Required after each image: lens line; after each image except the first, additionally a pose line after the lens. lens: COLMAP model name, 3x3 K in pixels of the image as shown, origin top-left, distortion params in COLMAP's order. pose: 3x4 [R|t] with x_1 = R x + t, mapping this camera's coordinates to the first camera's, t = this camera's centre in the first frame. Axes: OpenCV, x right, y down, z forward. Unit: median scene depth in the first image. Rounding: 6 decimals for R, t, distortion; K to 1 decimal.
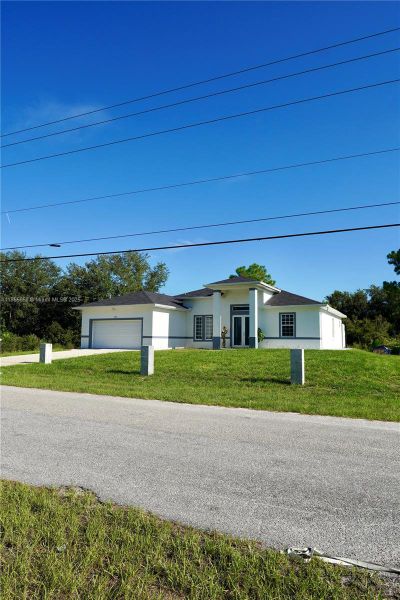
lens RADIAL K [[370.6, 0, 198.9], [0, 370.6, 301.9], [0, 0, 1]] dist [-0.020642, -0.000785]
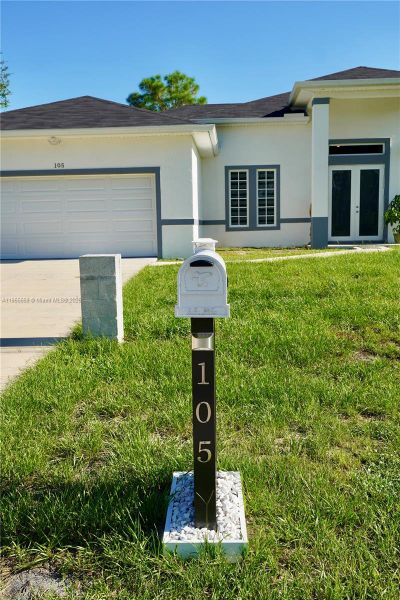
lens RADIAL K [[594.8, 0, 200.1], [0, 594.8, 306.5], [0, 0, 1]] dist [0.029719, -0.001899]
pose [[0.904780, -0.083421, 0.417629, -0.348325], [-0.013580, 0.974478, 0.224071, 0.042488], [-0.425663, -0.208407, 0.880555, 0.438195]]
